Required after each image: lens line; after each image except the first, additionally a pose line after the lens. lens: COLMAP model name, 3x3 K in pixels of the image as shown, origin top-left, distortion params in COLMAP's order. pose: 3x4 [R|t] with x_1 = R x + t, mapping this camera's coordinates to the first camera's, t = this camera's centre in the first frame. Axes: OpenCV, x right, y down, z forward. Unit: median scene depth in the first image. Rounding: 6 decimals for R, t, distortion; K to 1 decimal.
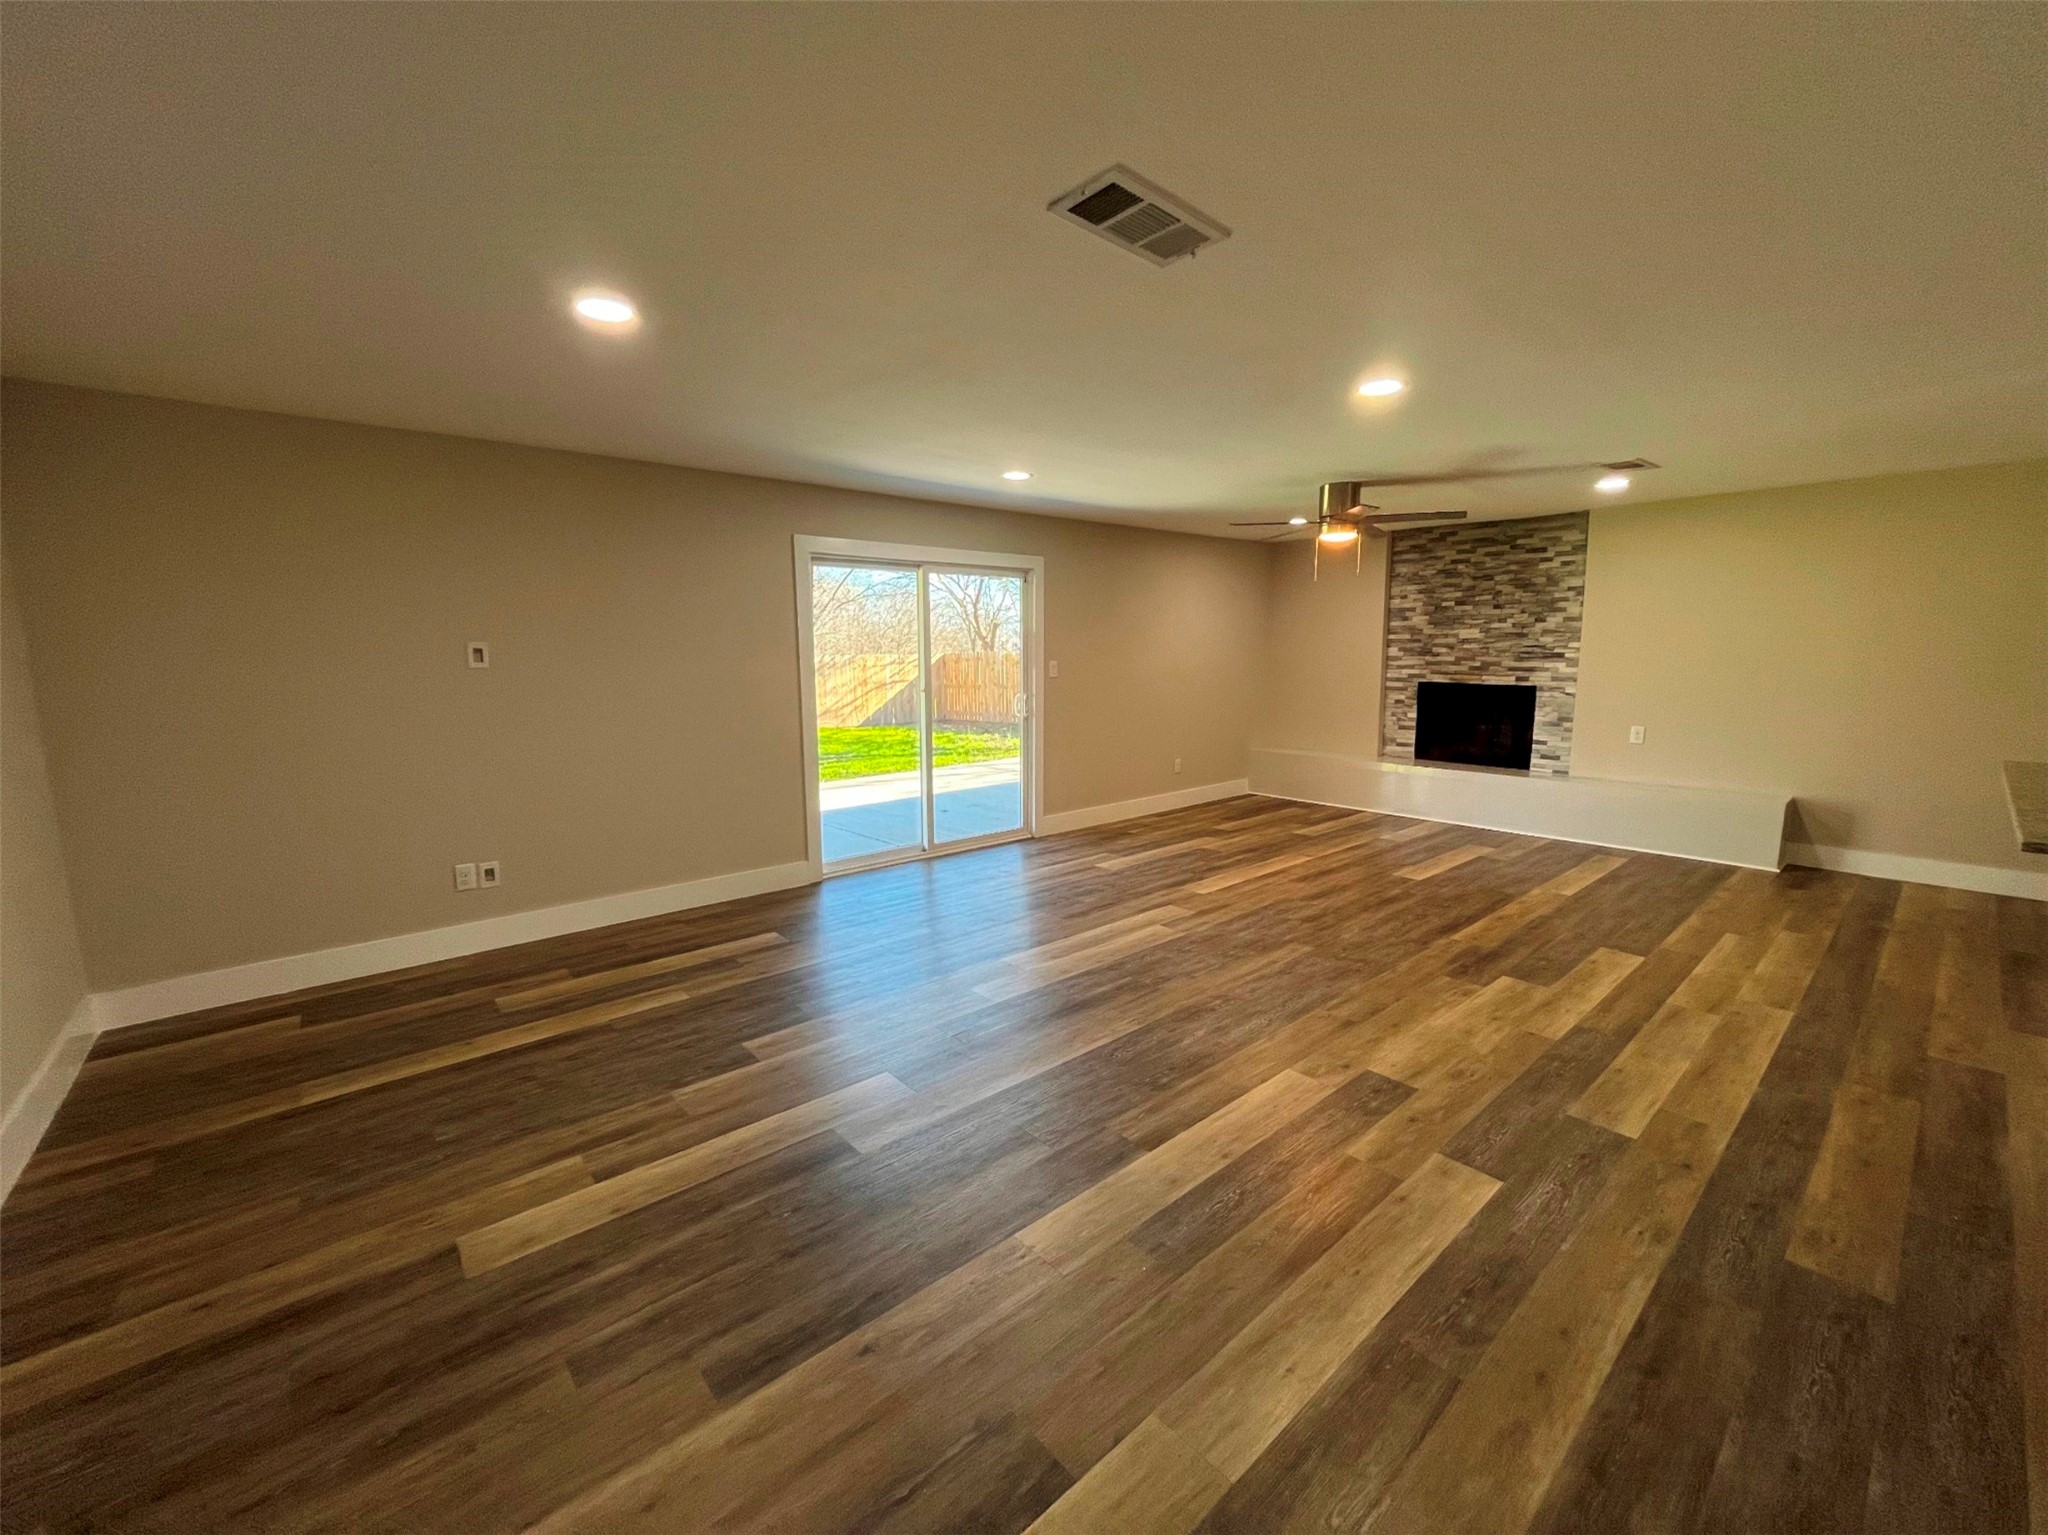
lens RADIAL K [[825.5, 0, 1021.2], [0, 825.5, 769.2], [0, 0, 1]] dist [-0.001851, -0.000633]
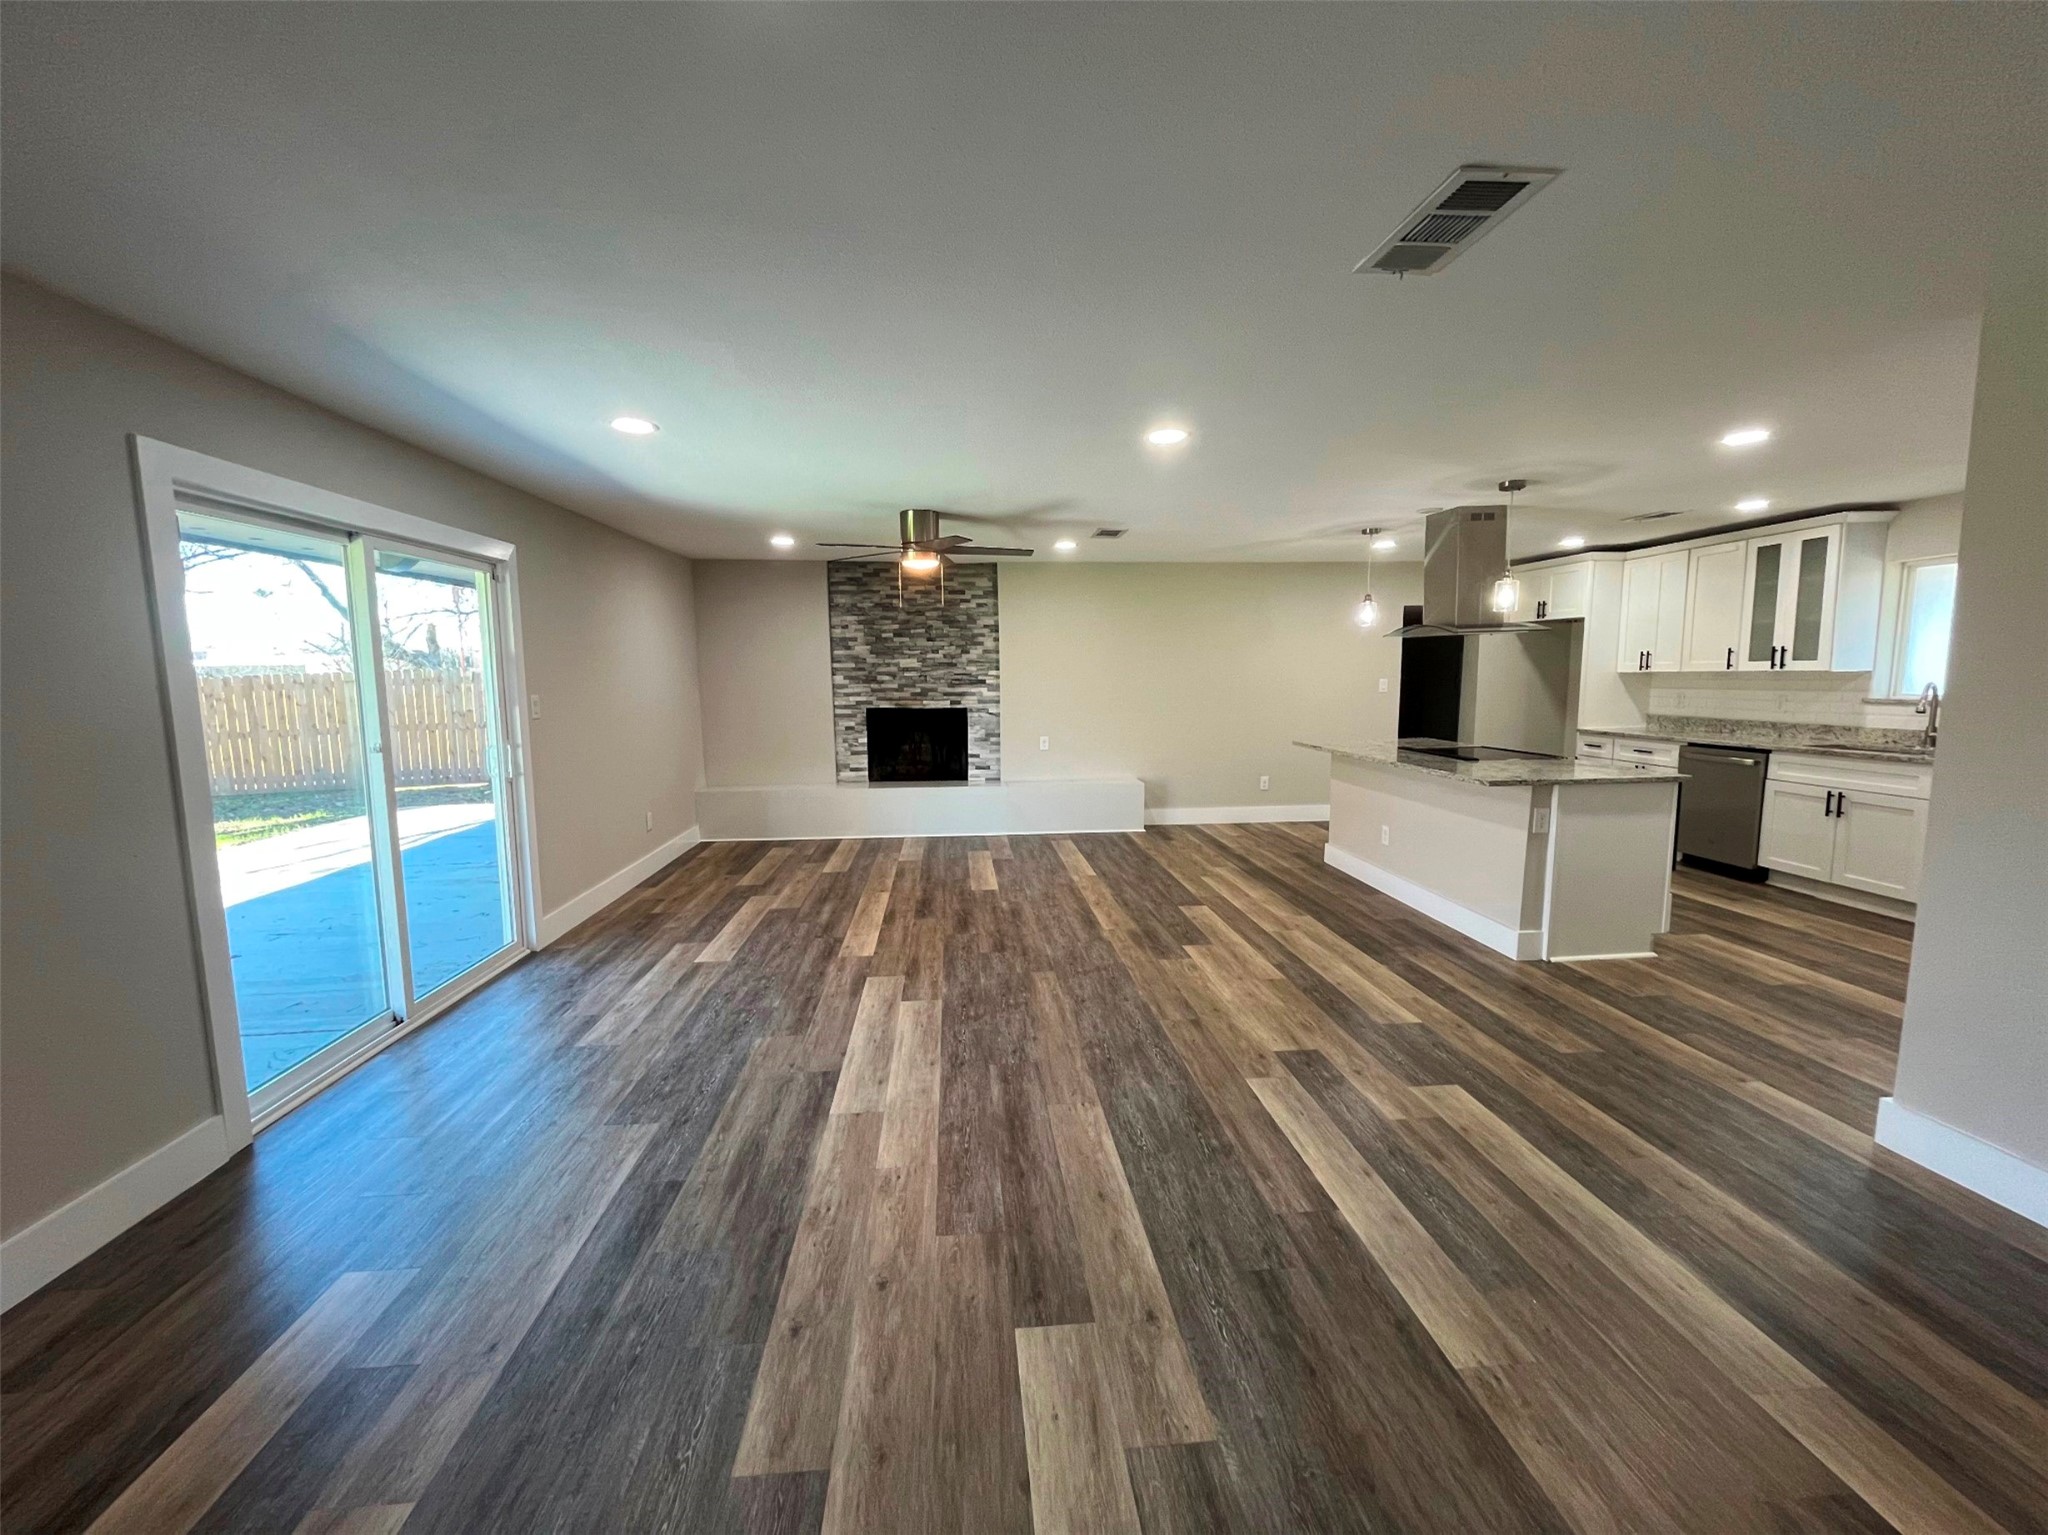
lens RADIAL K [[825.5, 0, 1021.2], [0, 825.5, 769.2], [0, 0, 1]] dist [-0.001851, -0.000633]
pose [[0.588438, -0.092928, 0.803185, -0.292081], [0.121480, 0.992258, 0.025804, -0.037988], [-0.799365, 0.082387, 0.595171, 0.265143]]
